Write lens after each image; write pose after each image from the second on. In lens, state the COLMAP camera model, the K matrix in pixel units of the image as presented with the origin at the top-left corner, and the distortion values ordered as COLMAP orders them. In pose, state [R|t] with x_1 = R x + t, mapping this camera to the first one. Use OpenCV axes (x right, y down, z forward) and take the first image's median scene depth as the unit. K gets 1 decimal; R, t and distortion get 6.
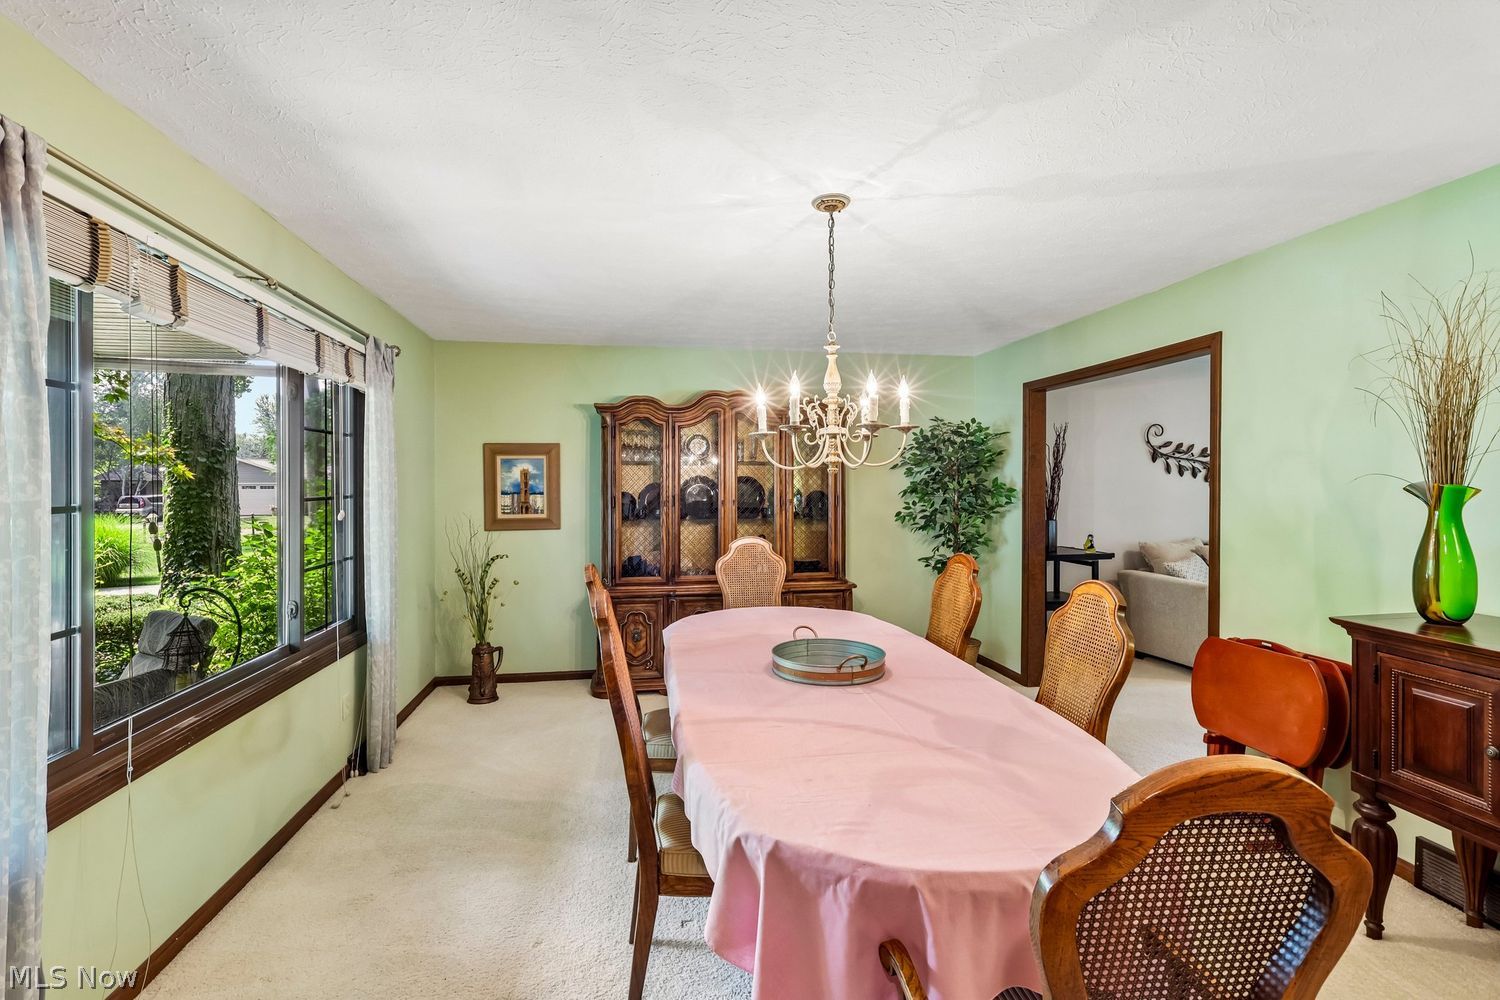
lens RADIAL K [[696.1, 0, 749.2], [0, 696.1, 488.9], [0, 0, 1]] dist [-0.000824, 0.001312]
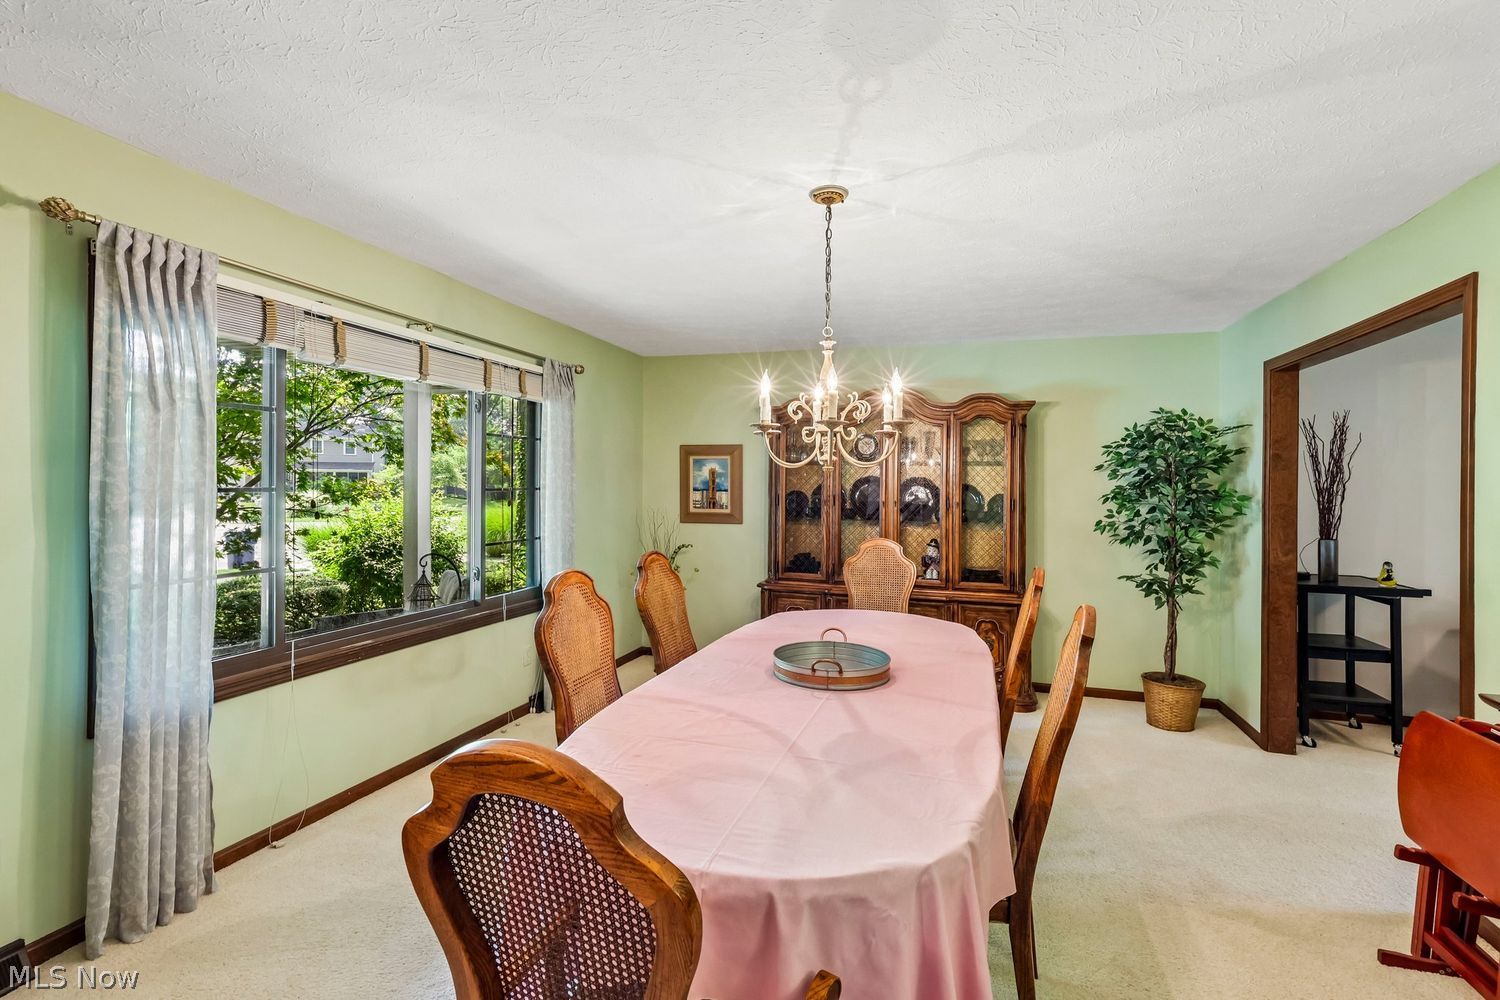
lens RADIAL K [[696.1, 0, 740.2], [0, 696.1, 488.0], [0, 0, 1]] dist [-0.000824, 0.001312]
pose [[0.890708, 0.018958, -0.454181, 0.267974], [-0.020580, 0.999787, 0.001373, 0.001043], [0.454111, 0.008124, 0.890908, 0.044398]]
